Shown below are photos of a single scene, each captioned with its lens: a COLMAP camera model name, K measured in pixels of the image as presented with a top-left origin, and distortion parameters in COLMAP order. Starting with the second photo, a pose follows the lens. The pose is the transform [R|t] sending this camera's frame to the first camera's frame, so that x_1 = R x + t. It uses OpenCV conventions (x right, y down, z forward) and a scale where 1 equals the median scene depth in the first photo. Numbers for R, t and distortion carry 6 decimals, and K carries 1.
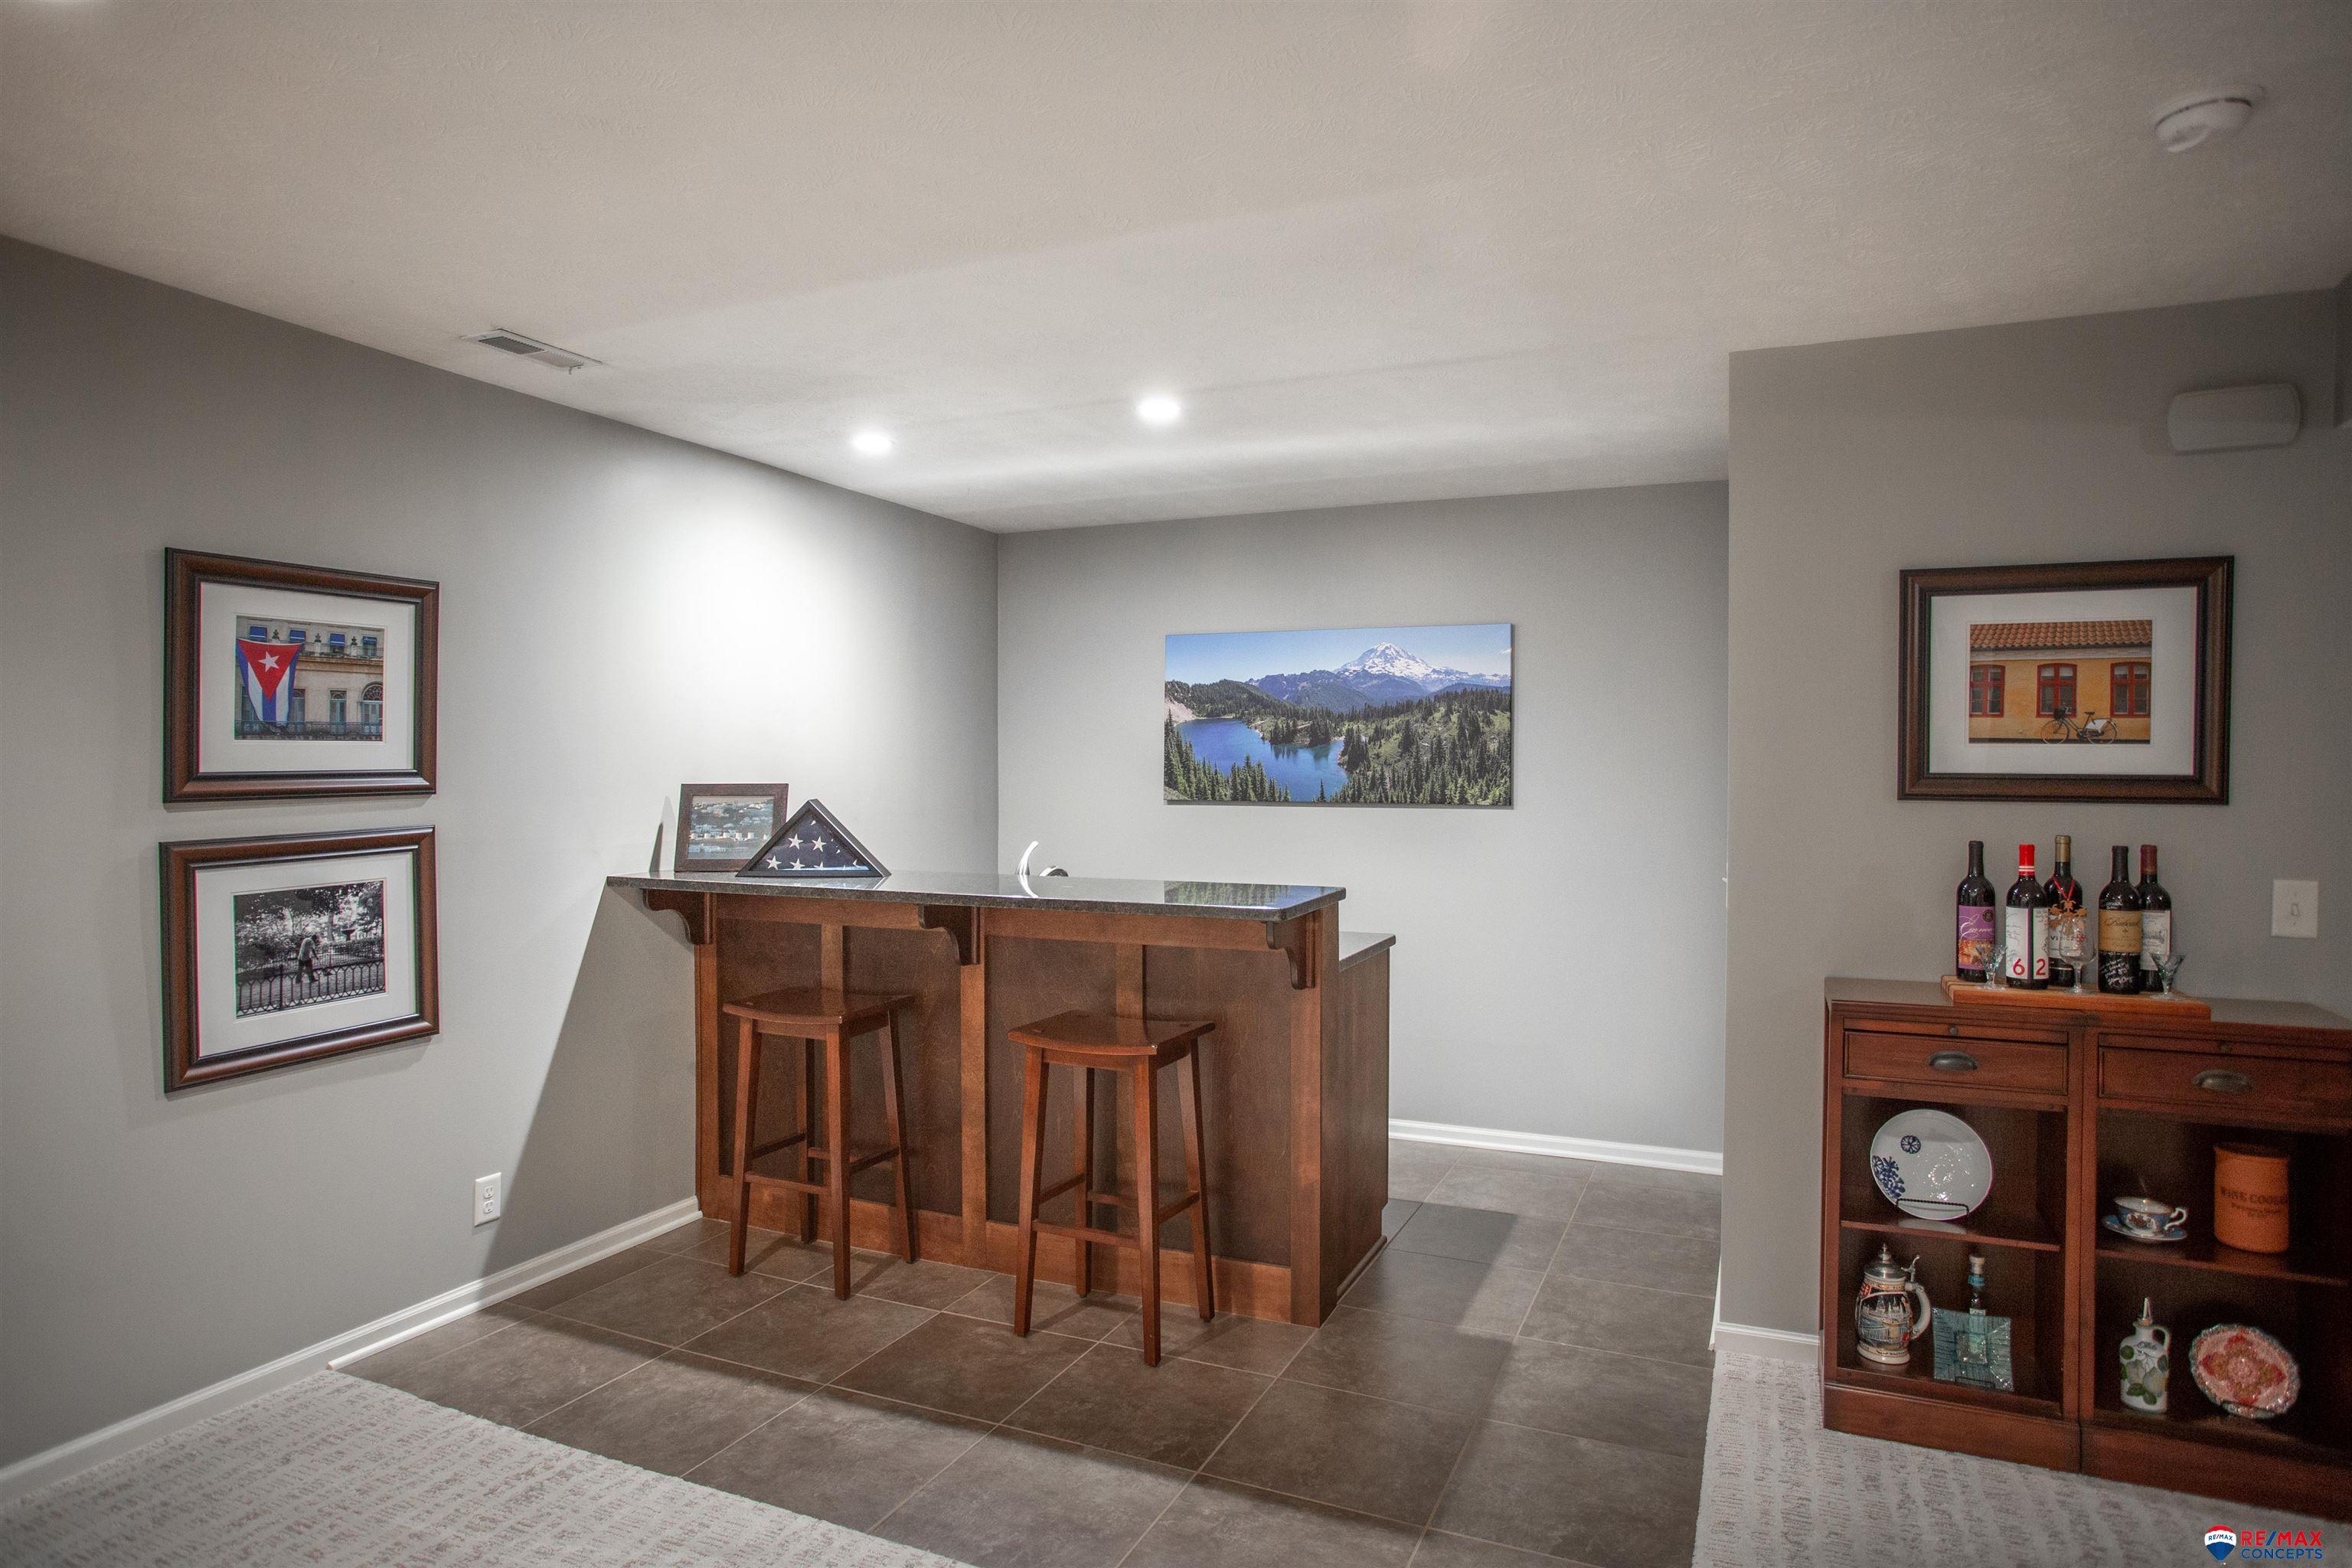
lens RADIAL K [[1323.9, 0, 1171.8], [0, 1323.9, 765.6], [0, 0, 1]] dist [-0.029731, 0.000203]
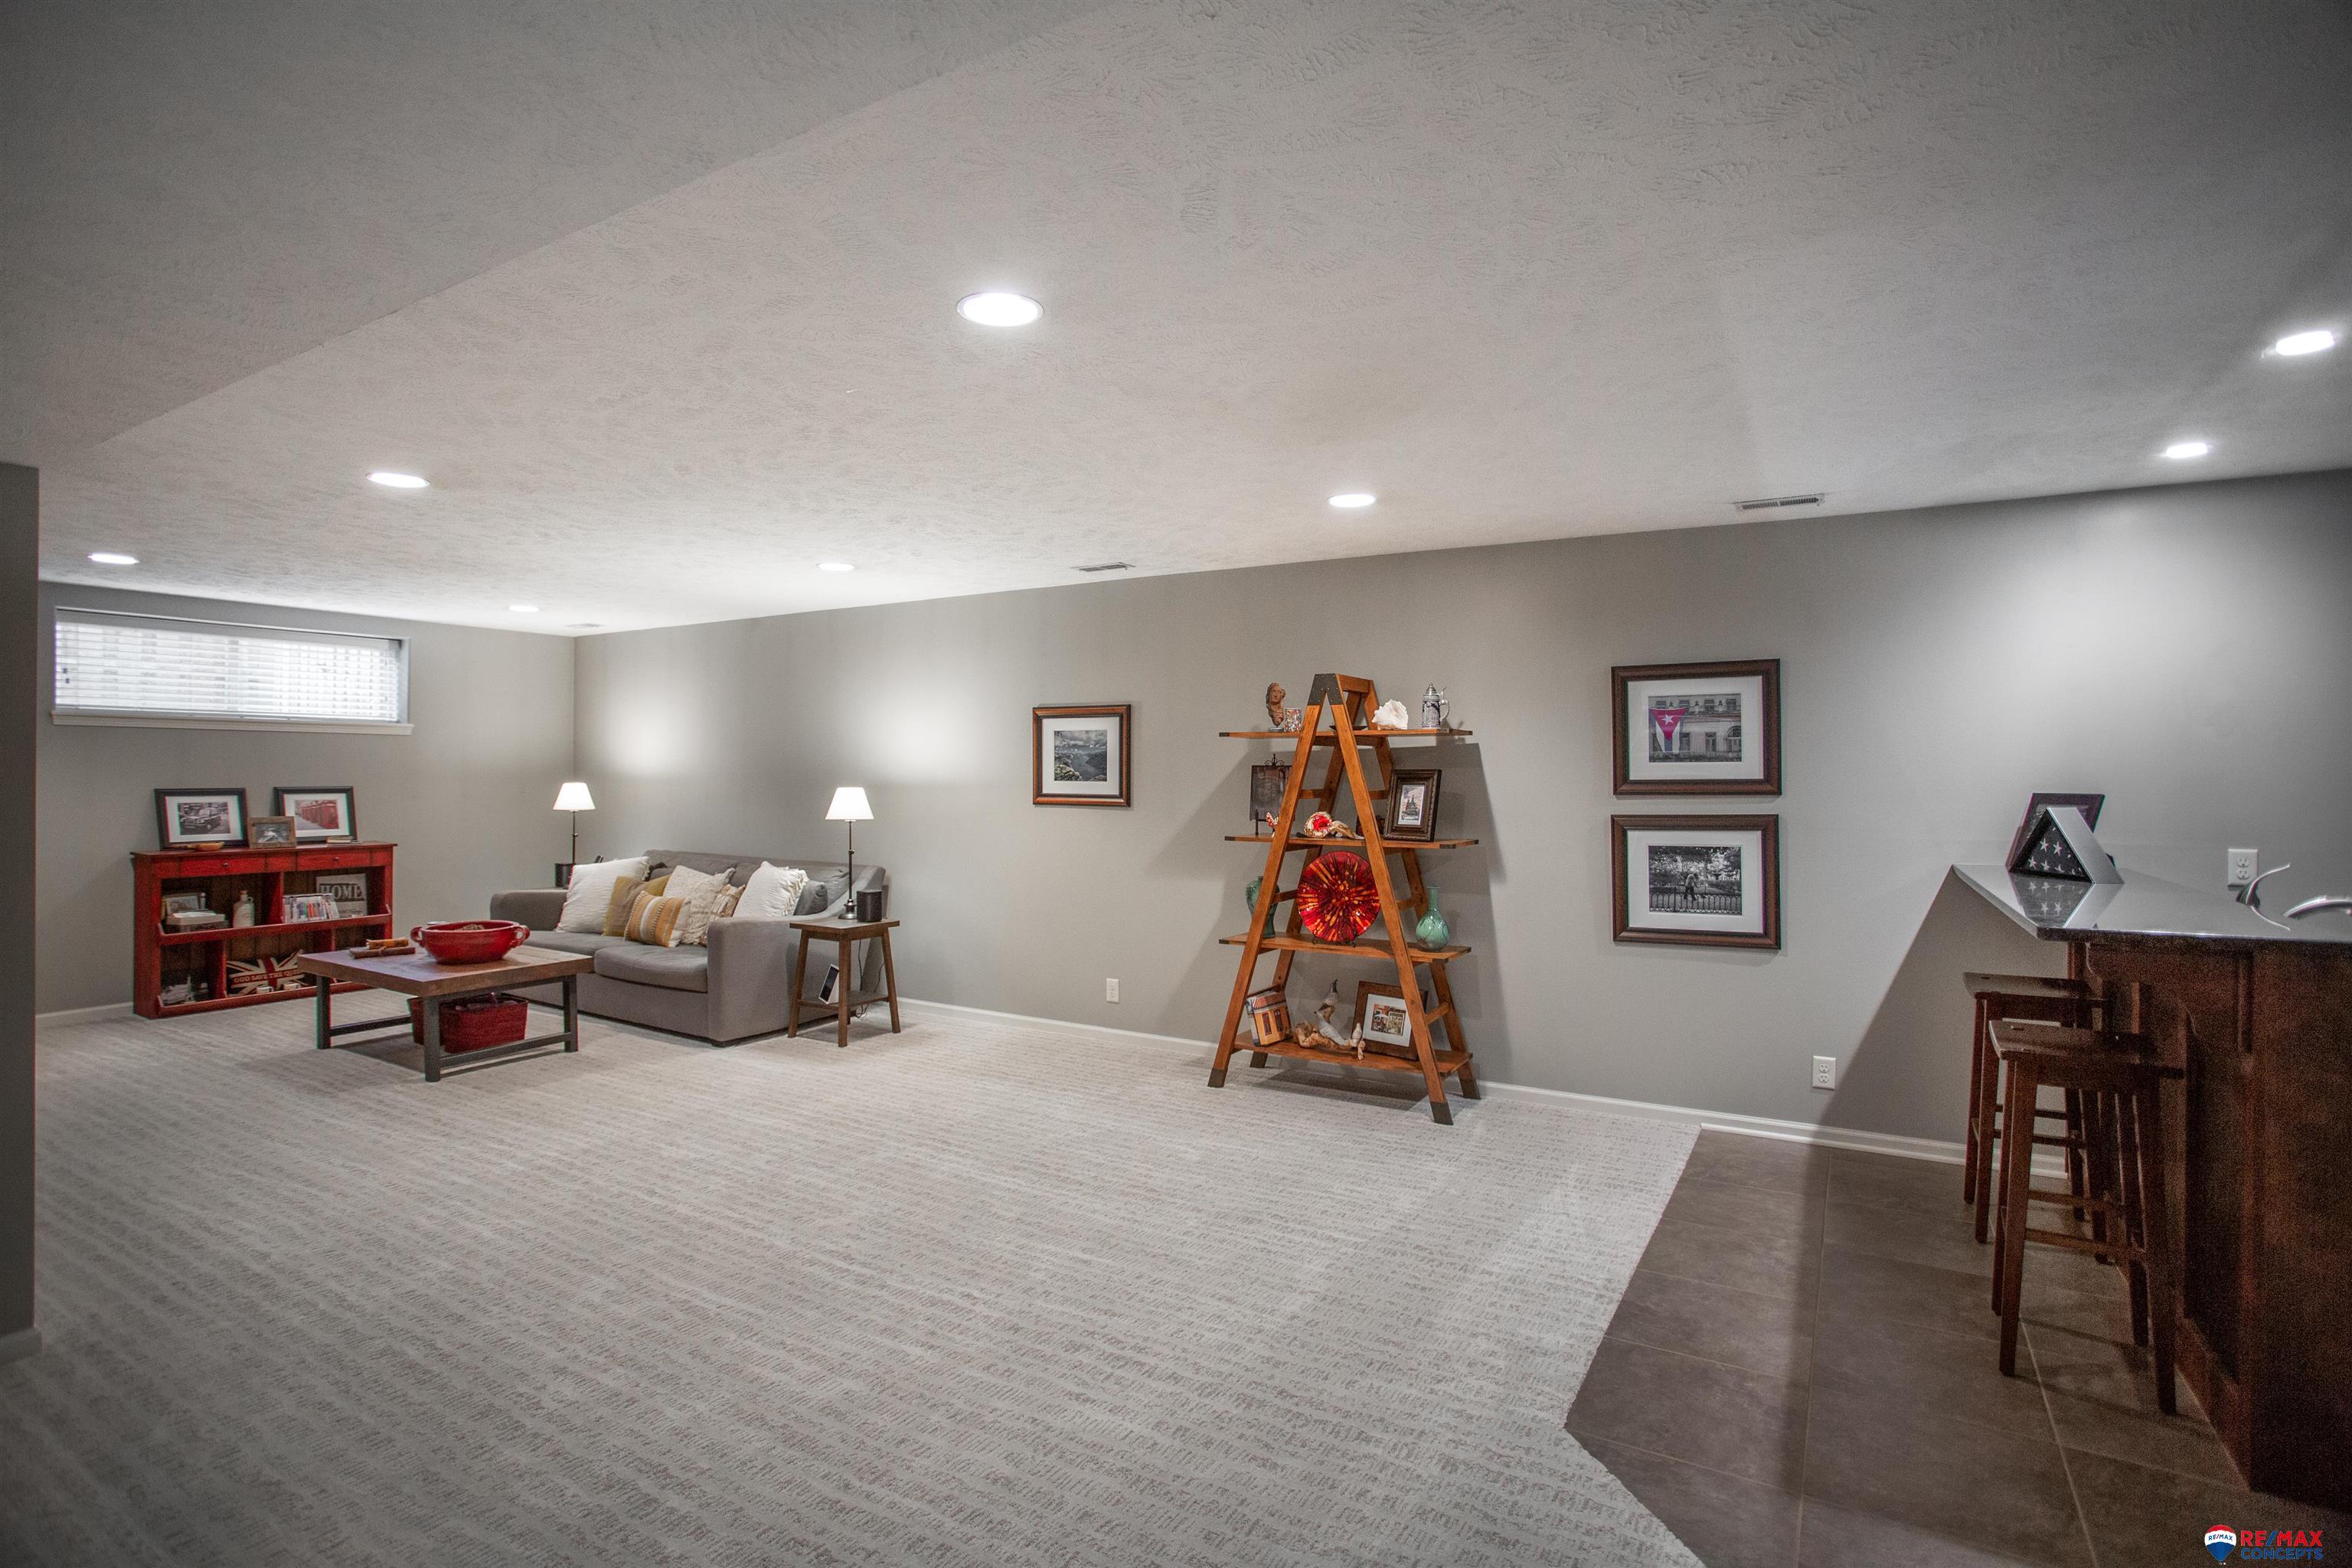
lens RADIAL K [[1147.8, 0, 1169.0], [0, 1147.8, 772.4], [0, 0, 1]] dist [-0.072498, 0.033391]
pose [[-0.113213, -0.002619, -0.993567, 0.910119], [-0.003576, 0.999991, -0.002228, 0.000576], [0.993564, 0.003301, -0.113221, 0.465686]]
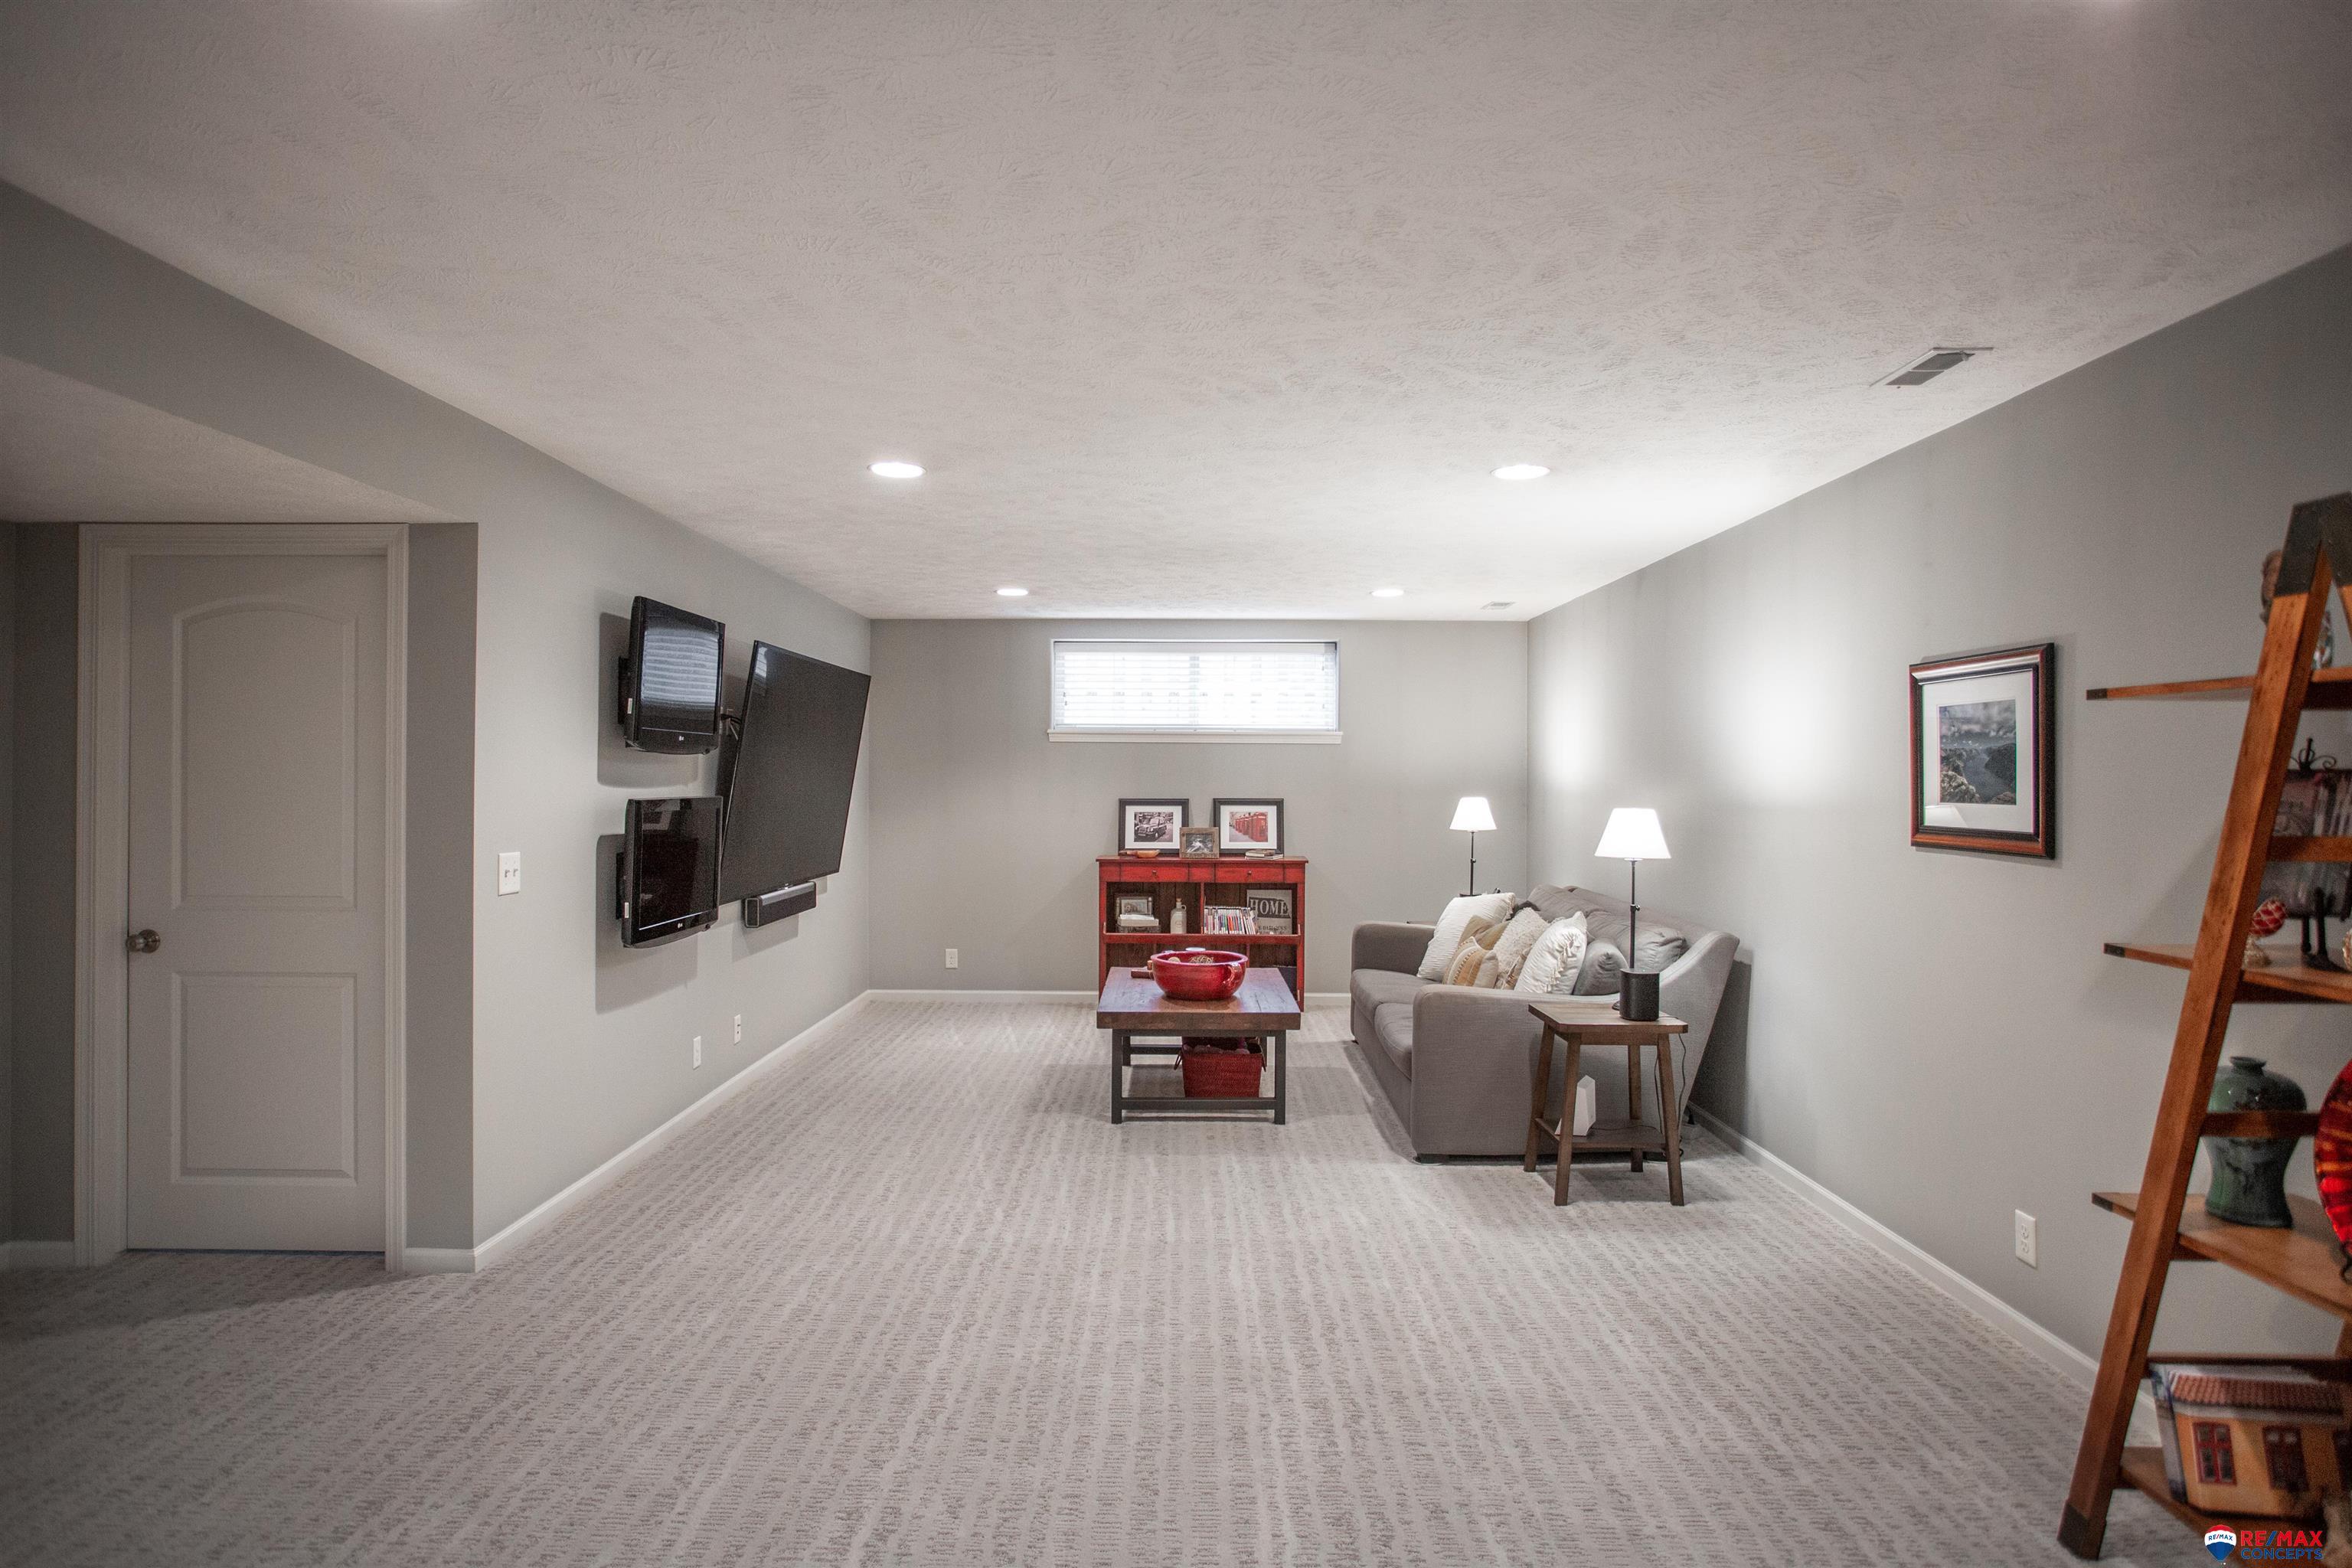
lens RADIAL K [[1304.5, 0, 1167.0], [0, 1304.5, 778.4], [0, 0, 1]] dist [-0.063613, 0.027705]
pose [[-0.917463, -0.006660, -0.397765, 0.040984], [-0.006416, 0.999978, -0.001943, -0.003261], [0.397769, 0.000769, -0.917485, 0.829129]]
